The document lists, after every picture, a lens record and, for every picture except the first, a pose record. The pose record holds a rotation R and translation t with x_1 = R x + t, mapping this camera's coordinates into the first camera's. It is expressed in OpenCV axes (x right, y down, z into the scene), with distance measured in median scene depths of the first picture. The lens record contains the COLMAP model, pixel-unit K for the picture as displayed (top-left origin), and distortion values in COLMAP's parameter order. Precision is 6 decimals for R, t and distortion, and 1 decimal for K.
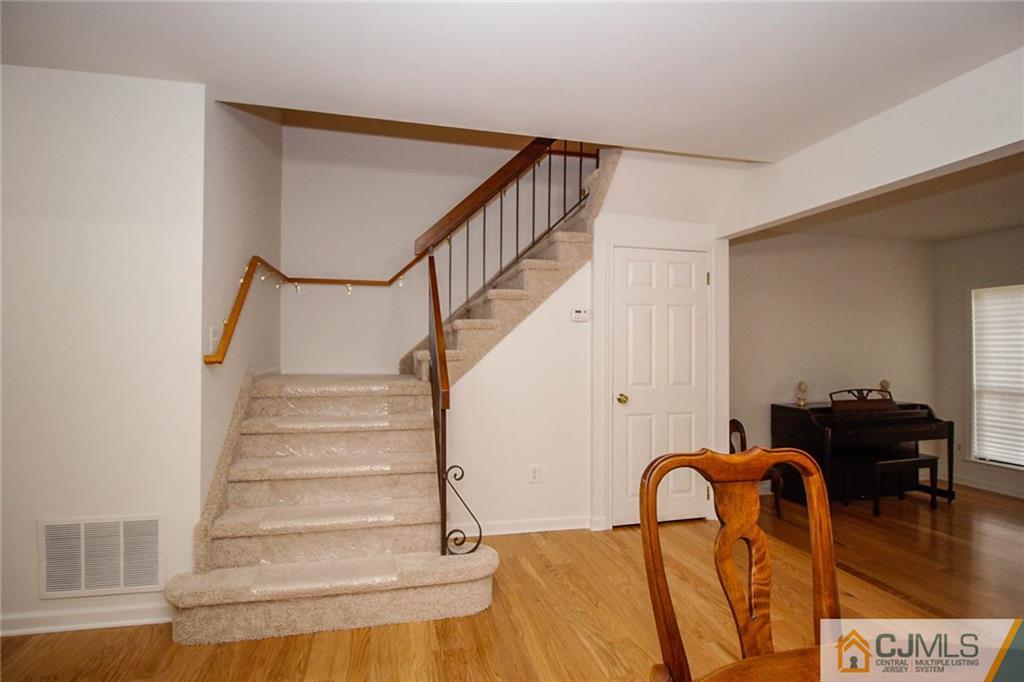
lens RADIAL K [[492.4, 0, 506.2], [0, 492.4, 343.9], [0, 0, 1]] dist [-0.008104, -0.003566]
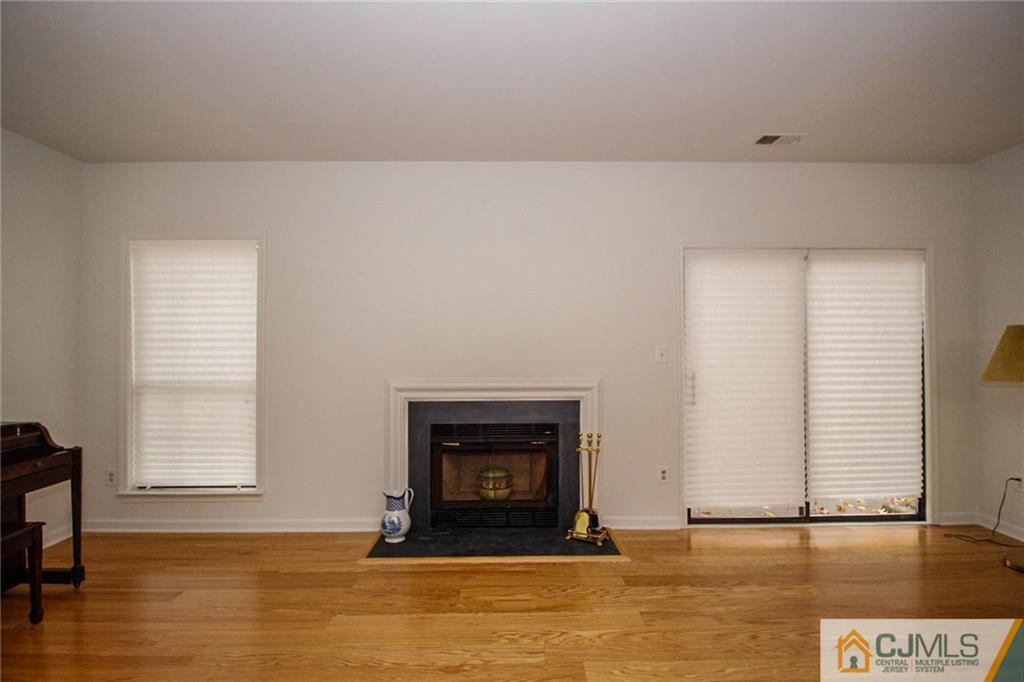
lens RADIAL K [[492.4, 0, 515.9], [0, 492.4, 335.1], [0, 0, 1]] dist [-0.008104, -0.003566]
pose [[0.211014, 0.019898, 0.977280, 0.444853], [-0.002341, 0.999800, -0.019851, 0.035922], [-0.977480, 0.001901, 0.211018, 0.364443]]
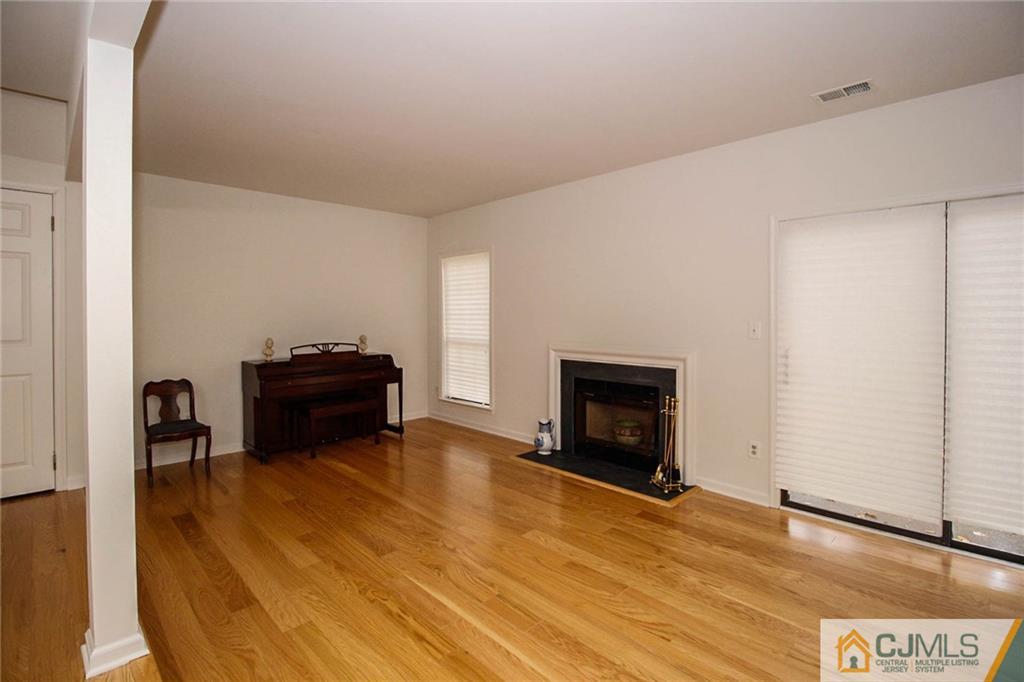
lens RADIAL K [[492.4, 0, 504.8], [0, 492.4, 319.1], [0, 0, 1]] dist [-0.008104, -0.003566]
pose [[0.861106, -0.009069, 0.508344, 0.512236], [-0.000538, 0.999824, 0.018748, 0.018430], [-0.508424, -0.016418, 0.860950, -0.138522]]
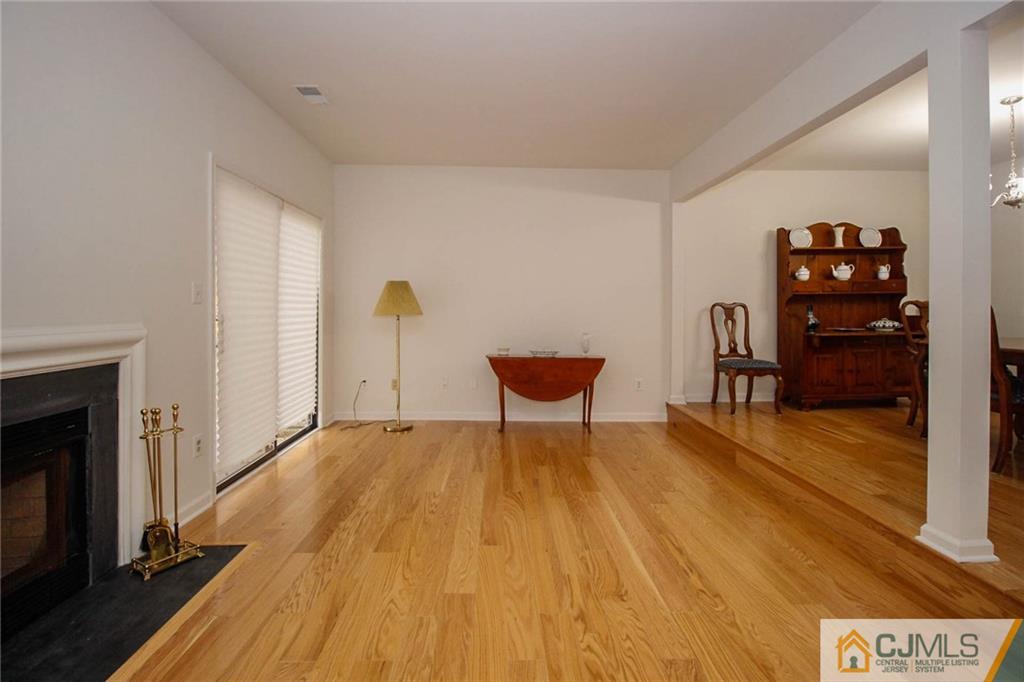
lens RADIAL K [[492.4, 0, 511.2], [0, 492.4, 309.2], [0, 0, 1]] dist [-0.008104, -0.003566]
pose [[-0.981708, -0.006247, 0.190291, 0.741781], [-0.006961, 0.999971, -0.003080, 0.068437], [-0.190267, -0.004349, -0.981723, 0.798888]]
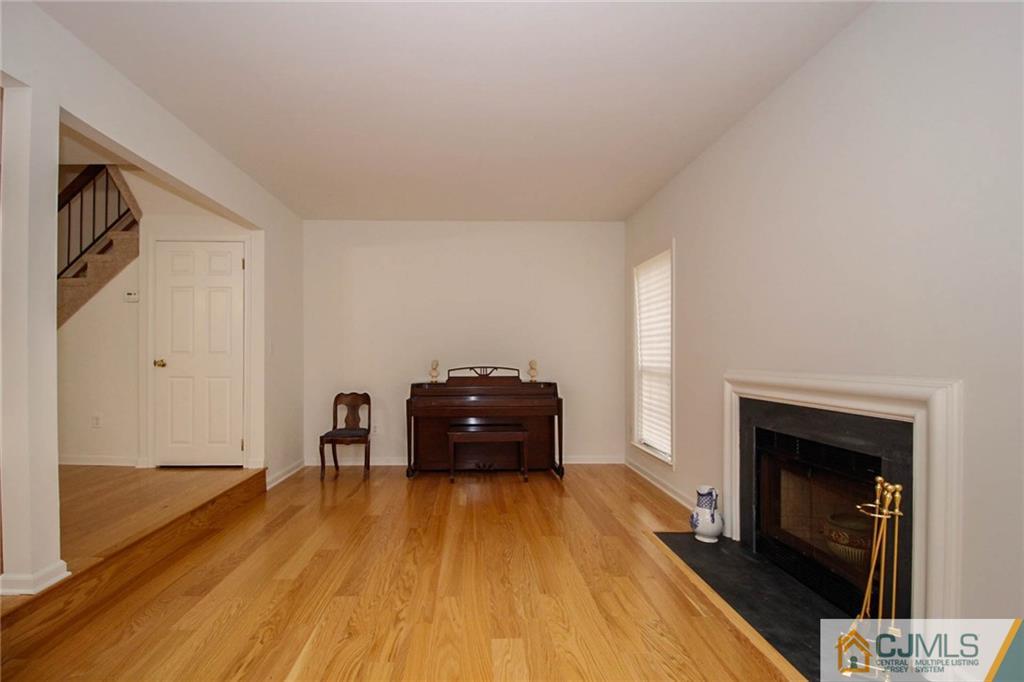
lens RADIAL K [[492.4, 0, 467.0], [0, 492.4, 352.2], [0, 0, 1]] dist [-0.008104, -0.003566]
pose [[0.974237, -0.001511, -0.225522, 0.925467], [0.001433, 0.999999, -0.000510, 0.062368], [0.225522, 0.000174, 0.974238, -0.024759]]
